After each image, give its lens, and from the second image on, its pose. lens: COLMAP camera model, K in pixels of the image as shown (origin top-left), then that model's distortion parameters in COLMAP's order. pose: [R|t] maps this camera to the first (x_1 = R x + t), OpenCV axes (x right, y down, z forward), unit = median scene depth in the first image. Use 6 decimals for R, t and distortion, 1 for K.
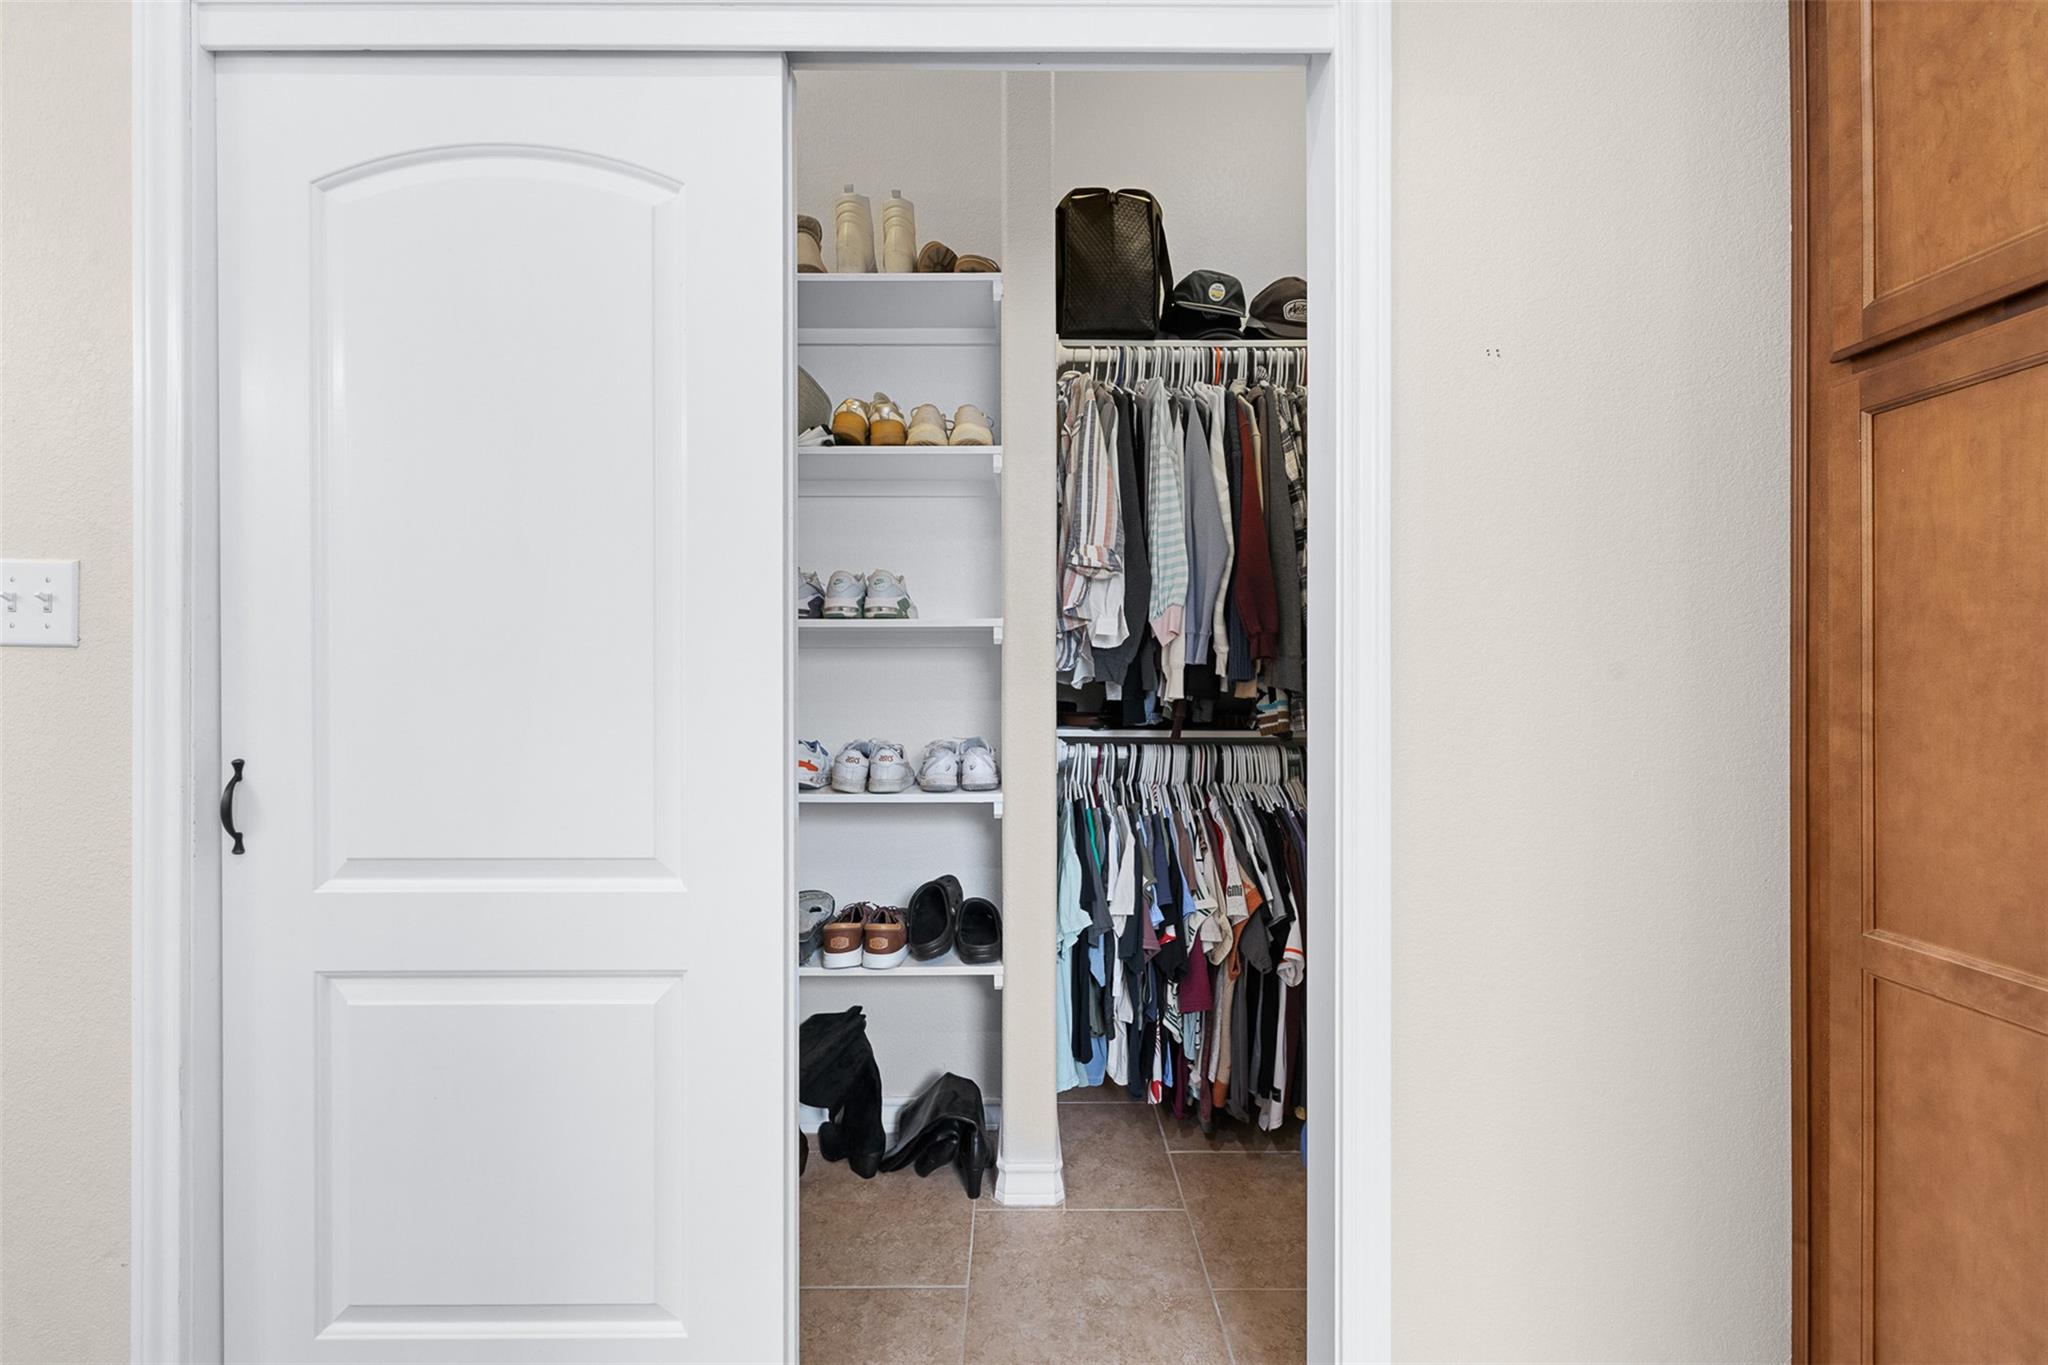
lens RADIAL K [[874.3, 0, 1019.1], [0, 874.3, 669.2], [0, 0, 1]] dist [0.002689, 0.000595]
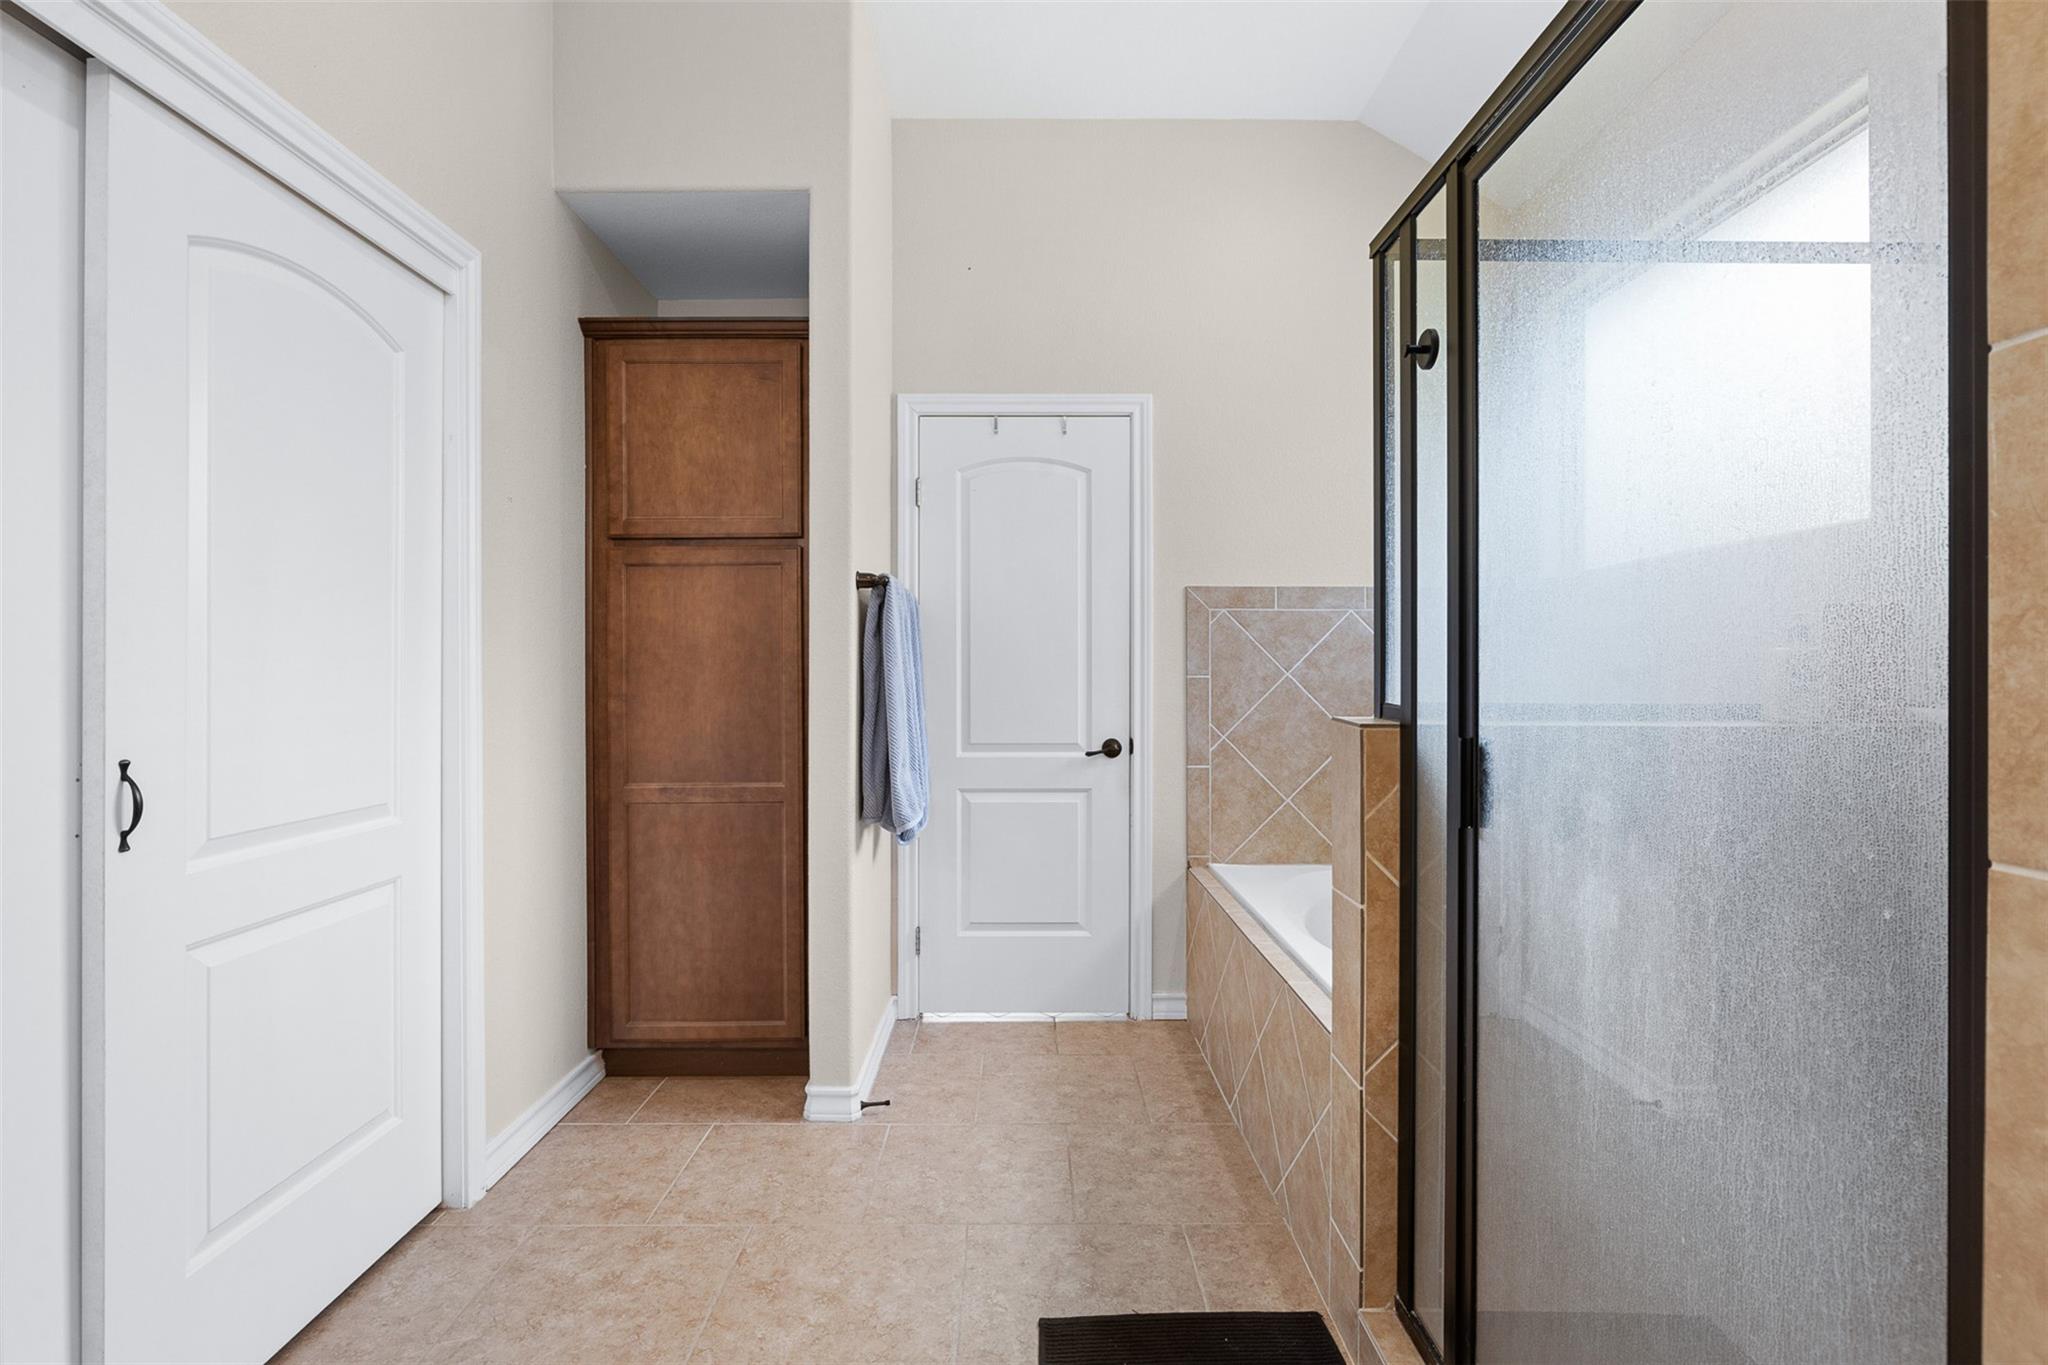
lens RADIAL K [[975.7, 0, 1024.0], [0, 975.7, 682.5], [0, 0, 1]] dist [-0.001793, 0.000143]
pose [[-0.011401, -0.007595, 0.999906, -1.772598], [0.002466, 0.999968, 0.007624, 0.004692], [-0.999932, 0.002553, -0.011382, -0.042338]]
